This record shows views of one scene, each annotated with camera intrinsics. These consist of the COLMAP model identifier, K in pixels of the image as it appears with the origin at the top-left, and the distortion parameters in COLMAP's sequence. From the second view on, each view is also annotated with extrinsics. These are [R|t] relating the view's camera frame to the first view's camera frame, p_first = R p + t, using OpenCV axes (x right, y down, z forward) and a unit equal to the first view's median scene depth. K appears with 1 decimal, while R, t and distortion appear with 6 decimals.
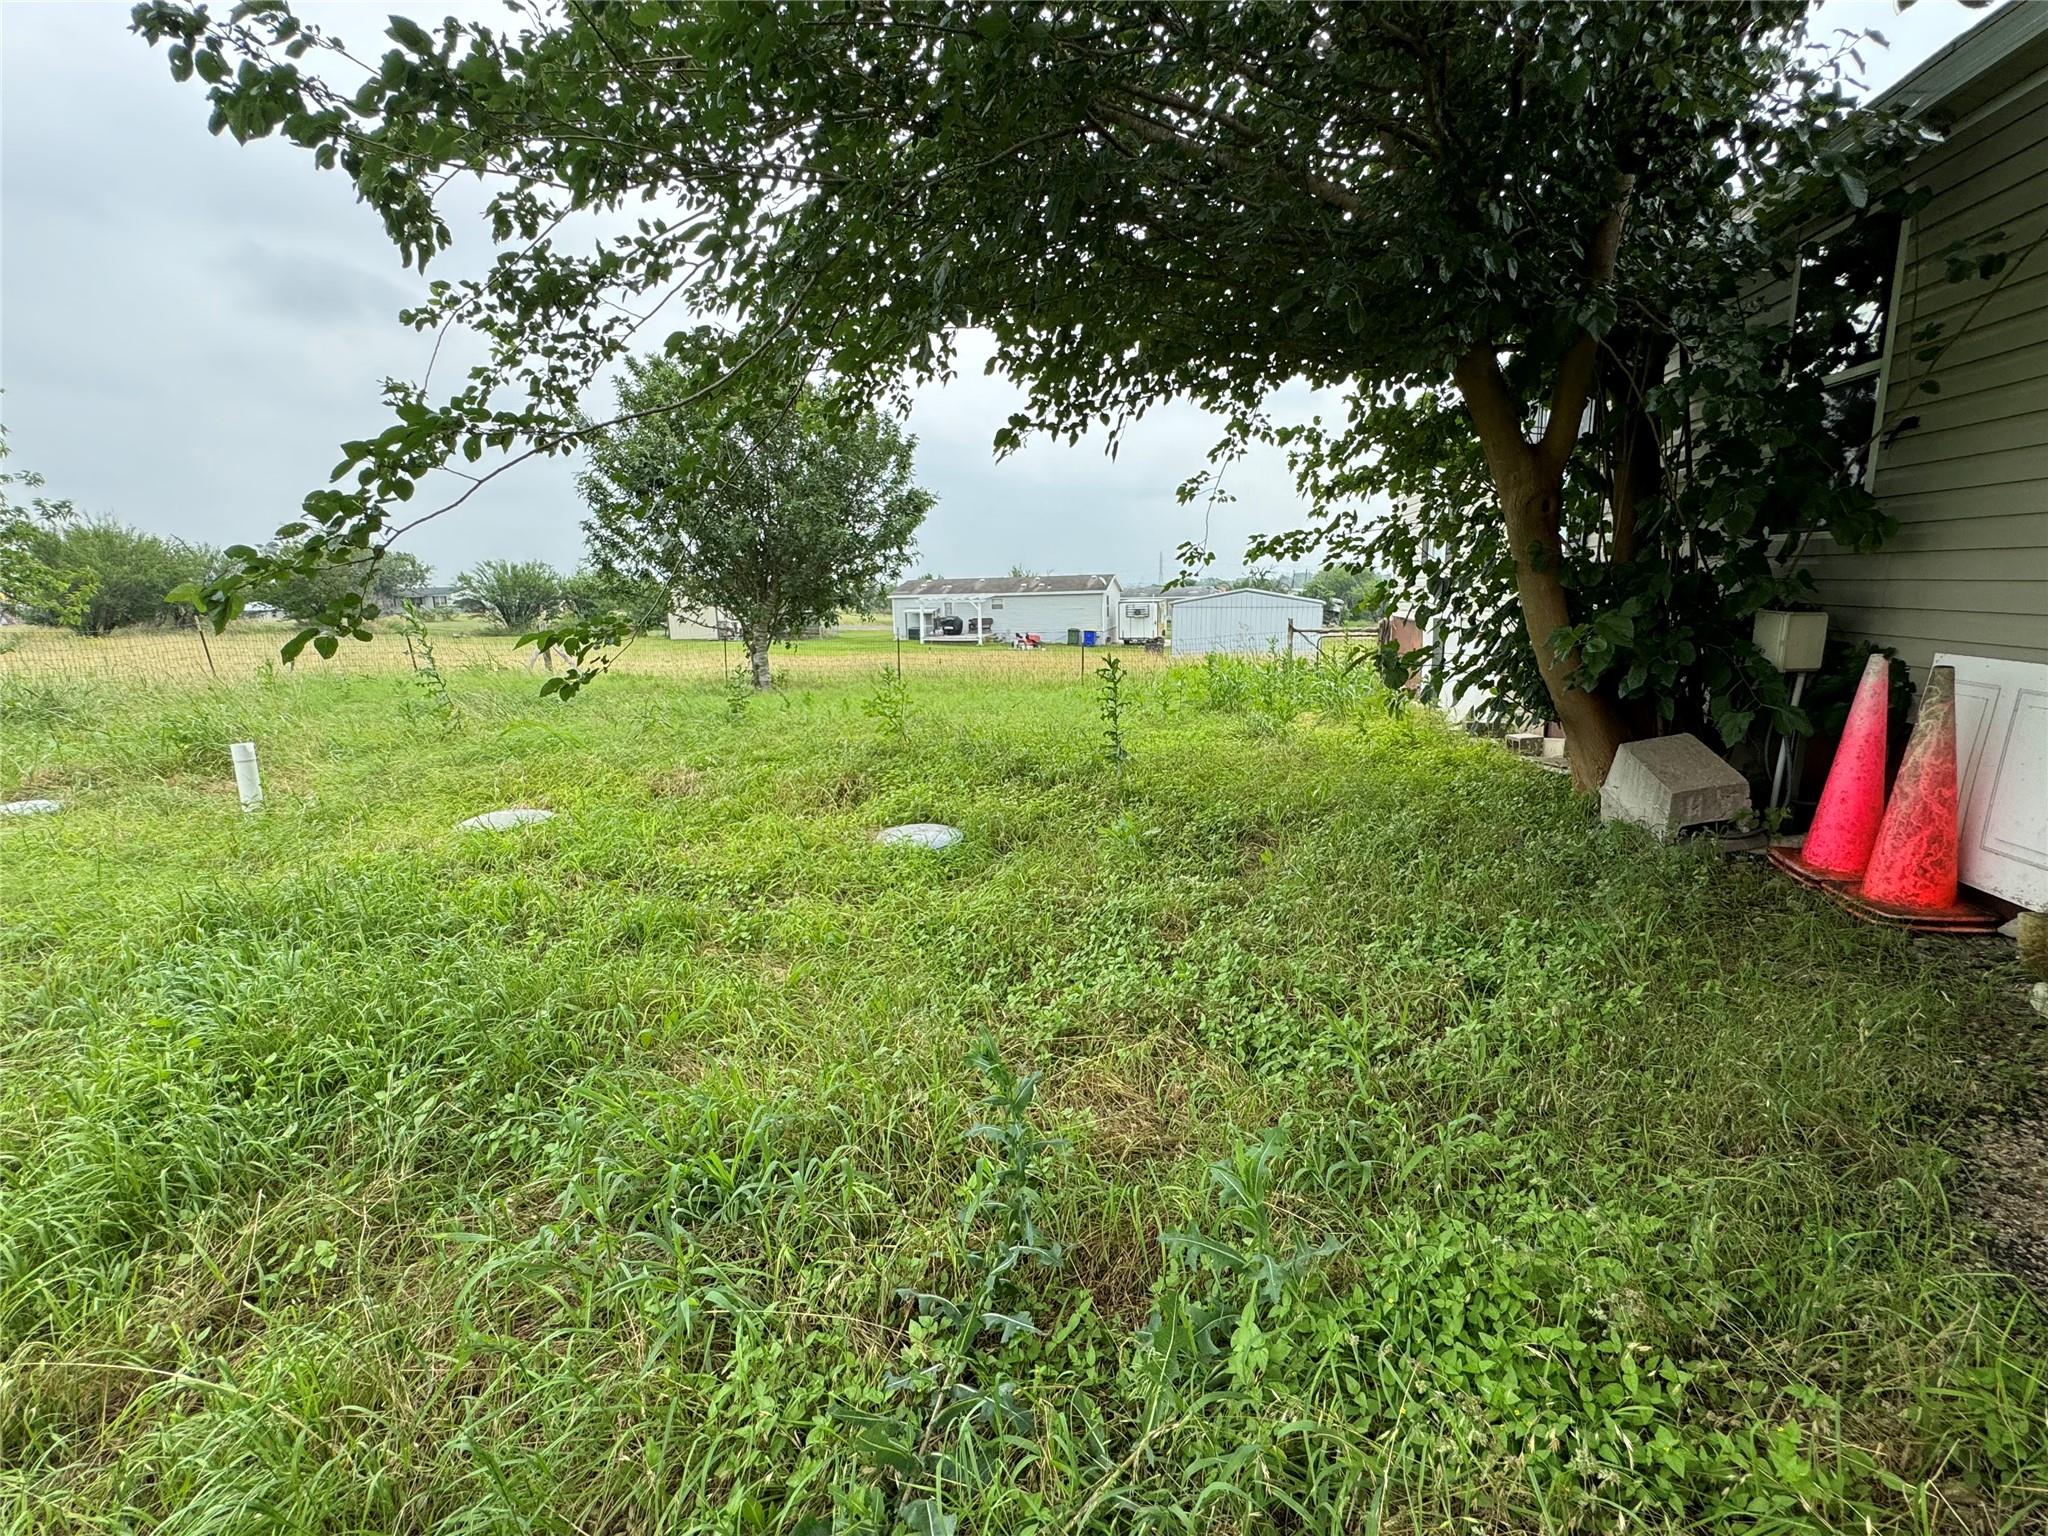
lens RADIAL K [[899.9, 0, 1031.4], [0, 899.9, 770.9], [0, 0, 1]] dist [-0.008976, -0.002096]
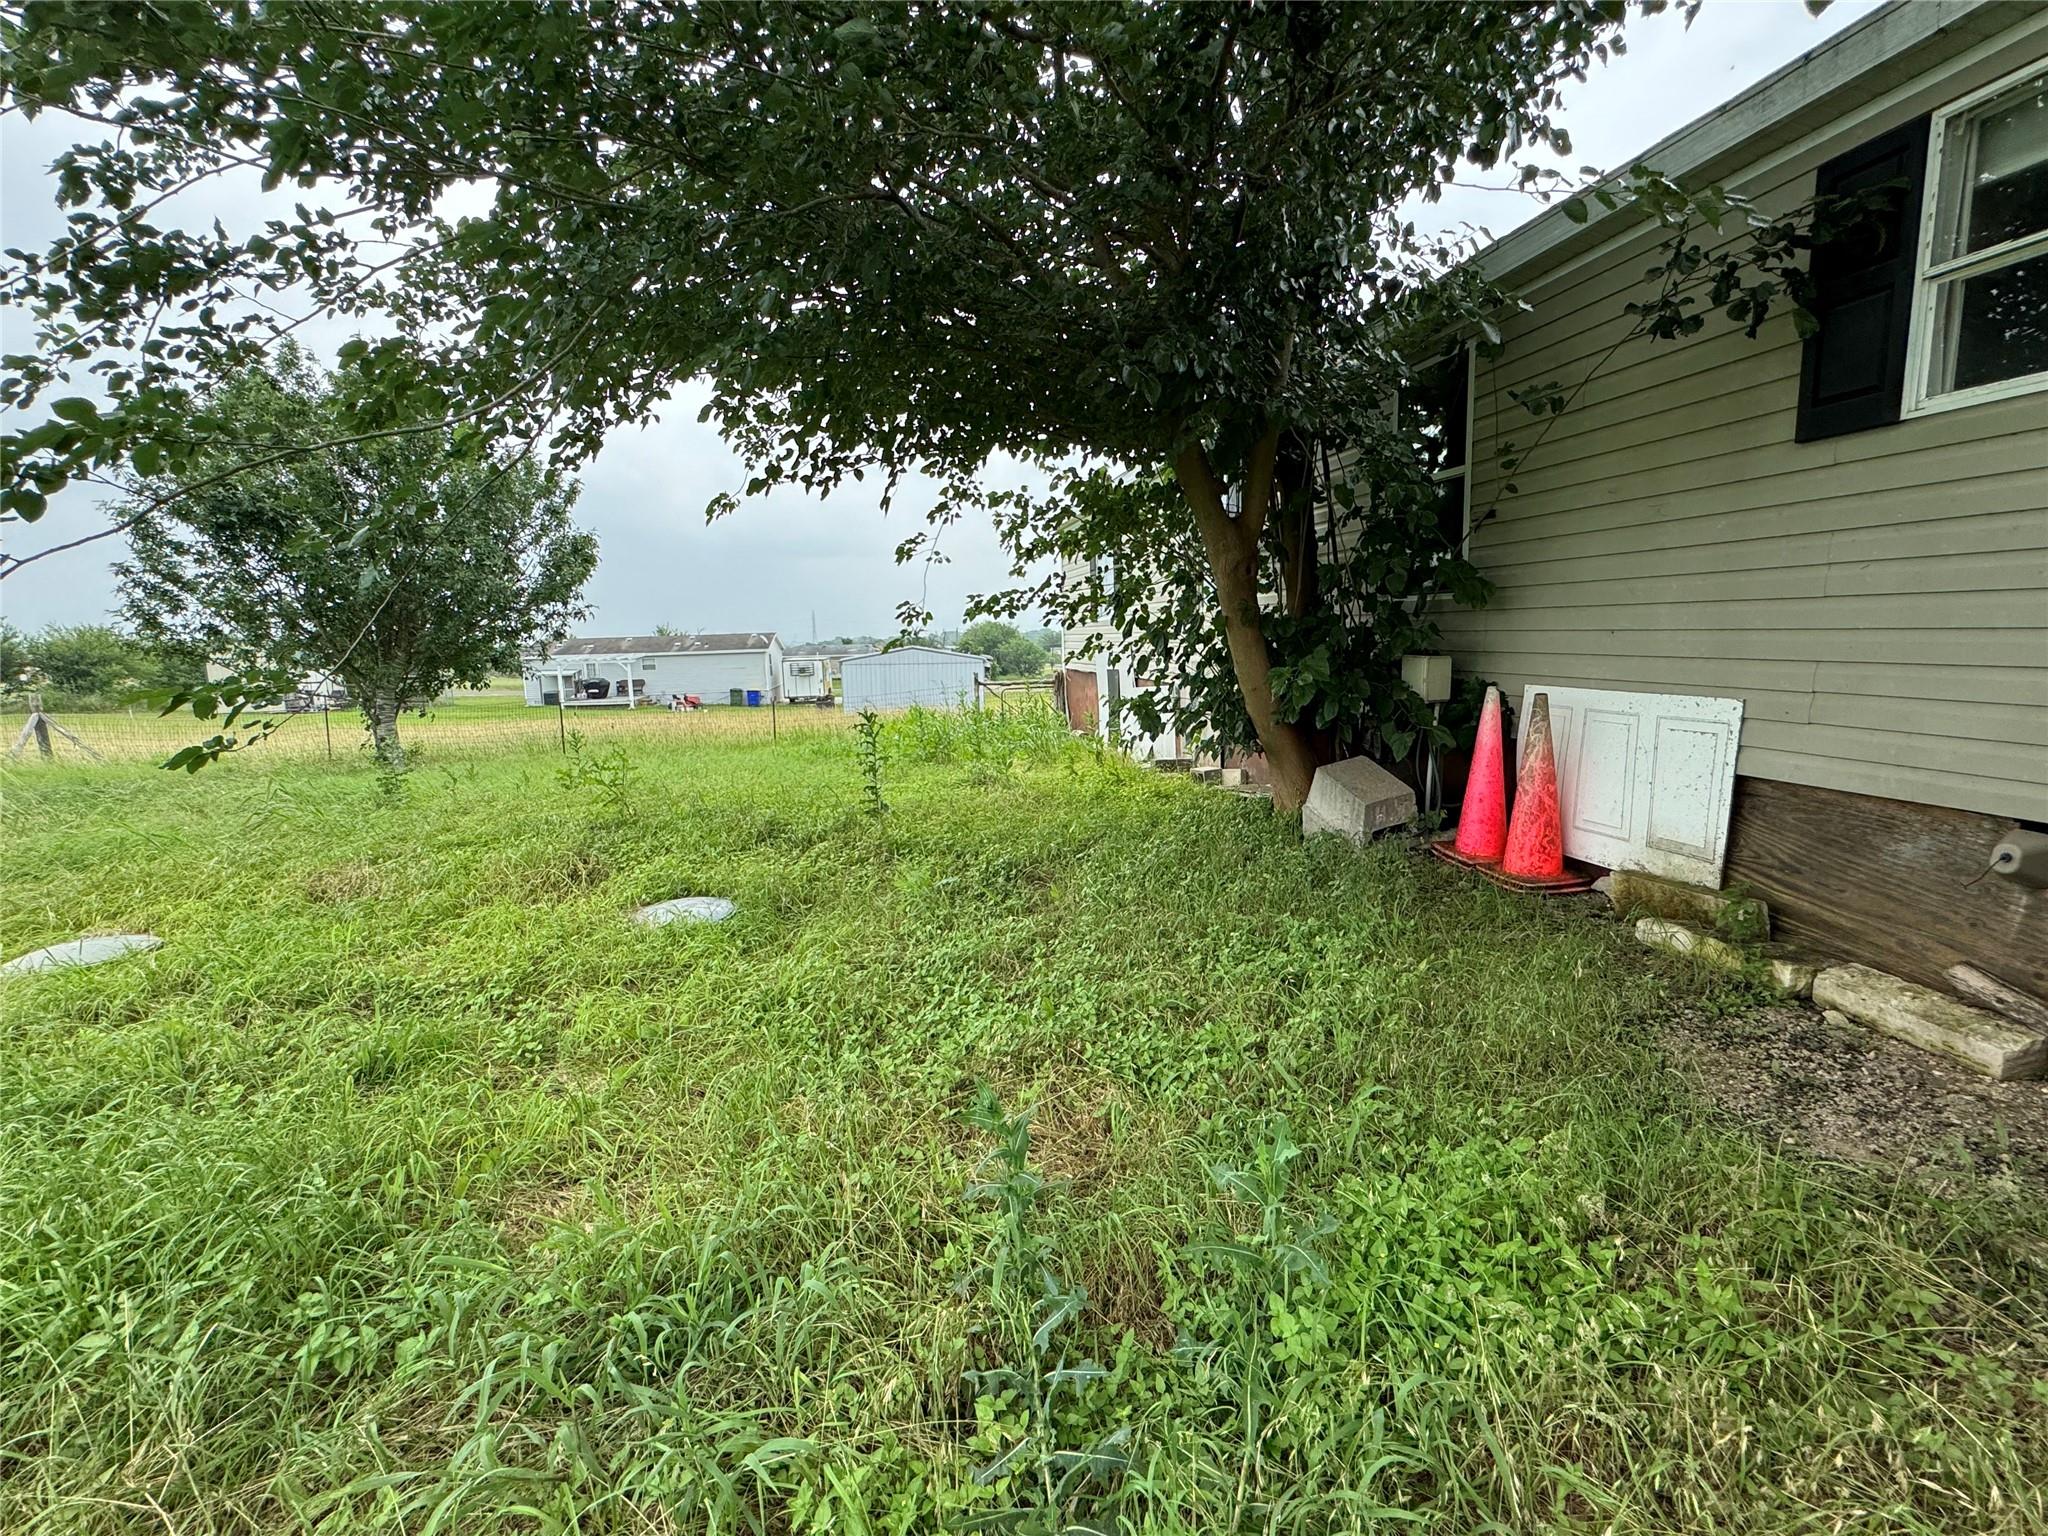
lens RADIAL K [[899.9, 0, 1011.8], [0, 899.9, 770.1], [0, 0, 1]] dist [-0.008976, -0.002096]
pose [[0.929295, -0.054300, 0.365325, -0.138775], [0.078257, 0.995624, -0.051084, 0.002264], [-0.360952, 0.076061, 0.929477, 0.026564]]
